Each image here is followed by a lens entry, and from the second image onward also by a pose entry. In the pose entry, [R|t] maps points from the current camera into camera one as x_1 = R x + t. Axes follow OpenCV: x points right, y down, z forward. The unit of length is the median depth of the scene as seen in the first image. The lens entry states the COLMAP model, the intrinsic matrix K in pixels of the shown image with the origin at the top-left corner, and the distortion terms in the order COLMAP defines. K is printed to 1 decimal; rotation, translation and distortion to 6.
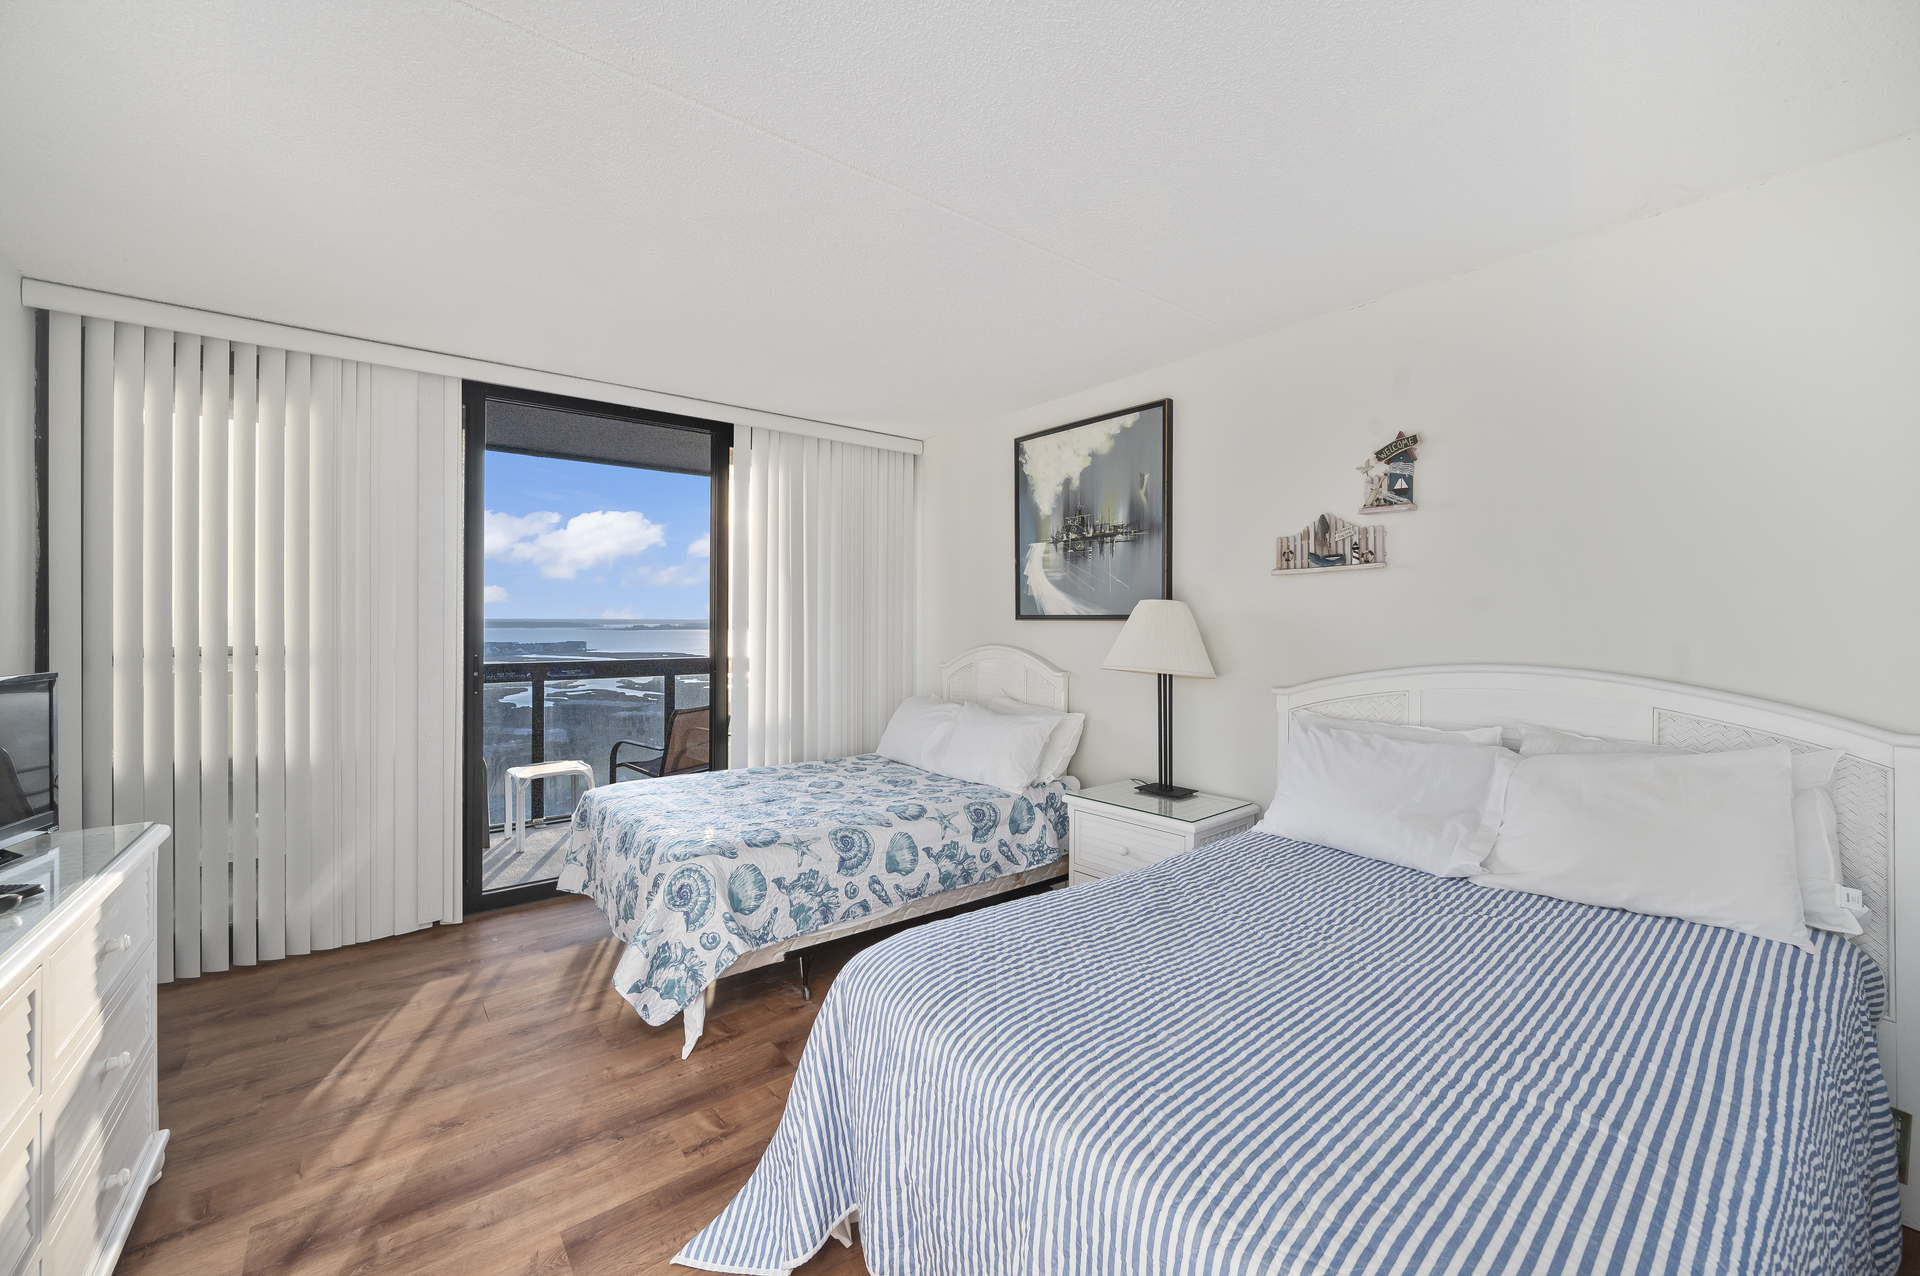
lens RADIAL K [[765.6, 0, 960.6], [0, 765.6, 624.2], [0, 0, 1]] dist [0.000881, 0.000003]
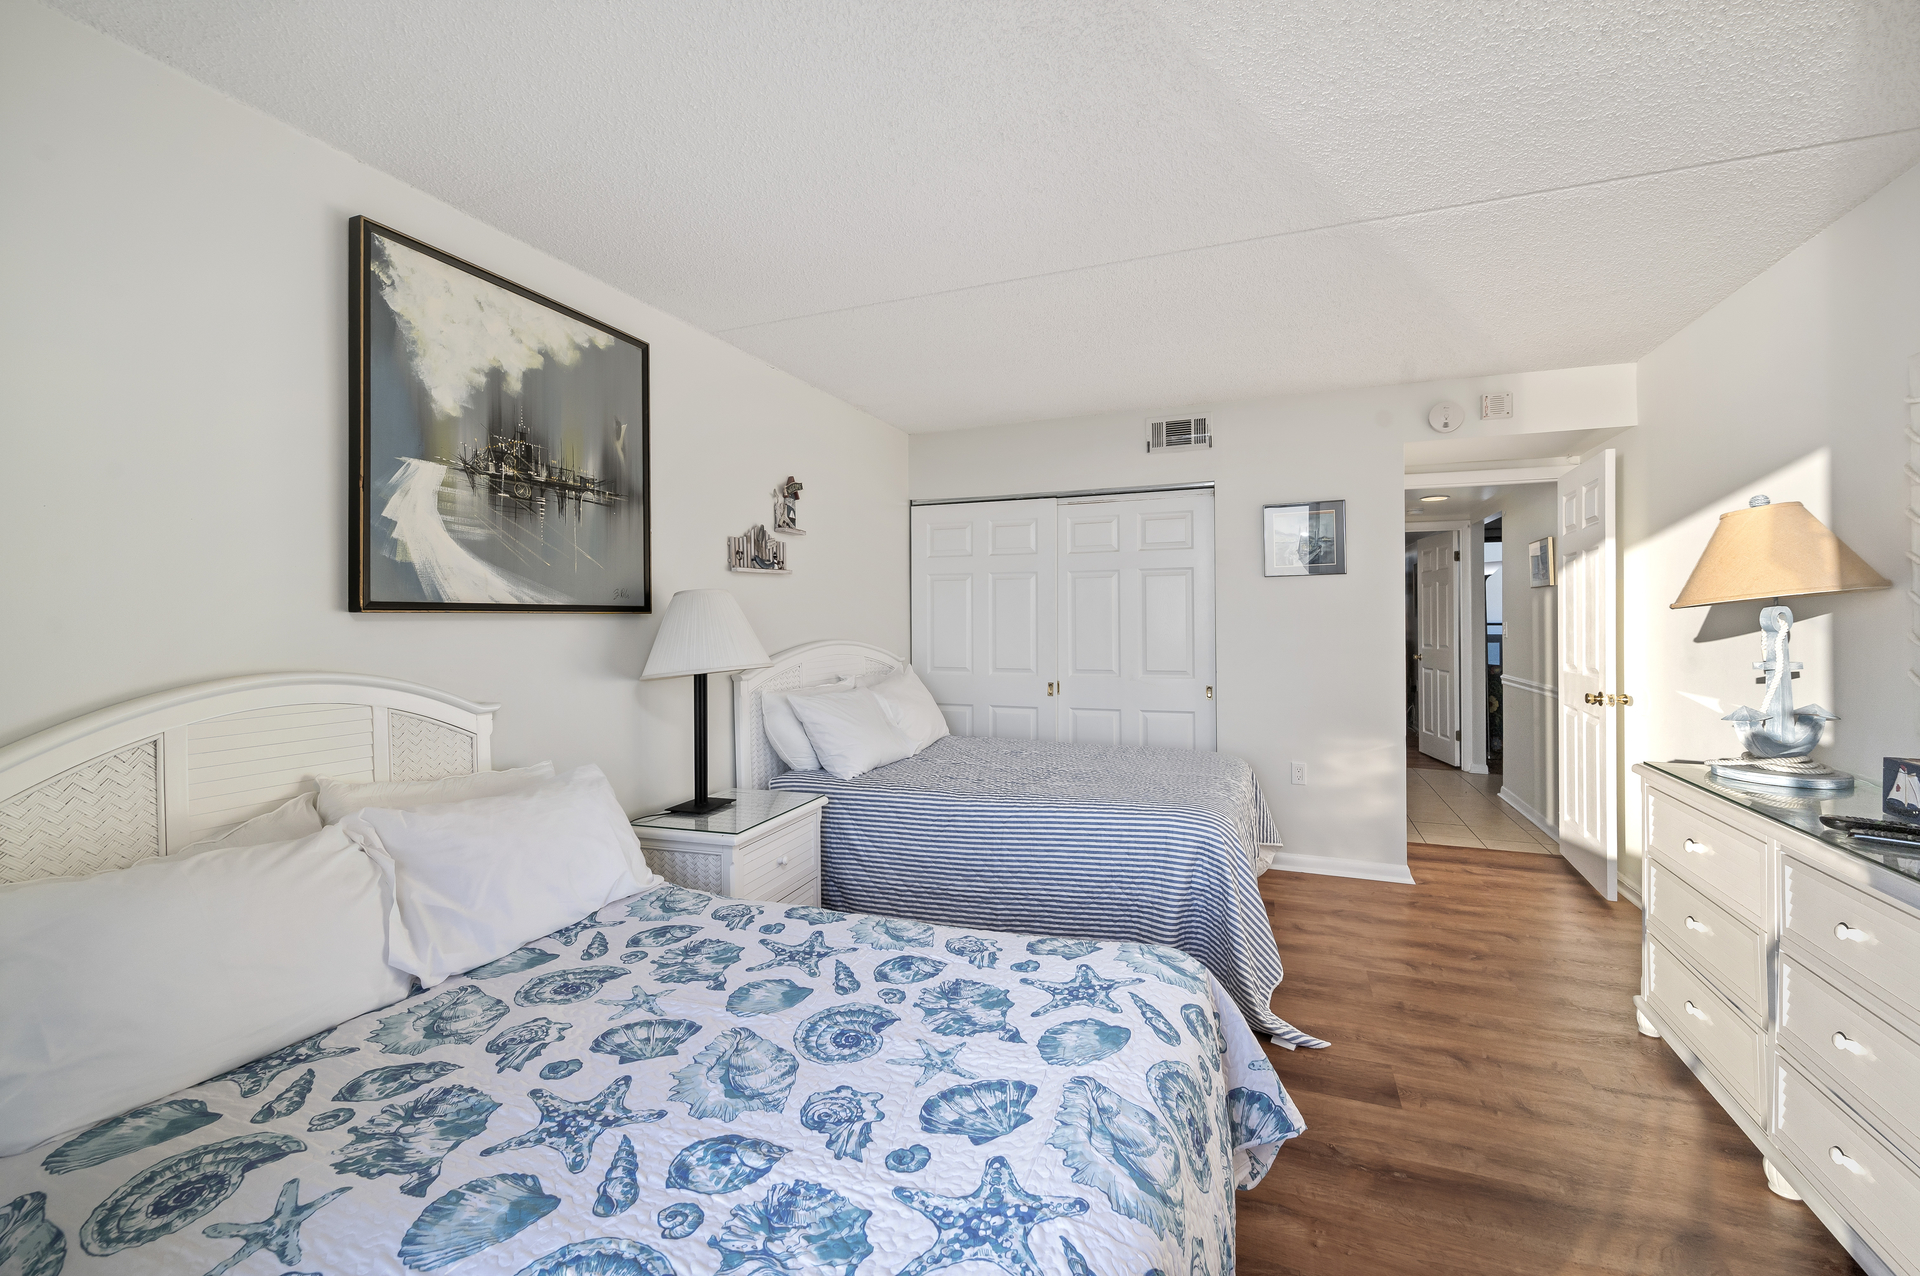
lens RADIAL K [[765.6, 0, 960.3], [0, 765.6, 627.1], [0, 0, 1]] dist [0.000881, 0.000003]
pose [[-0.475988, -0.015571, 0.879314, -0.570430], [0.001822, 0.999824, 0.018692, -0.003997], [-0.879450, 0.010499, -0.475876, 1.012555]]
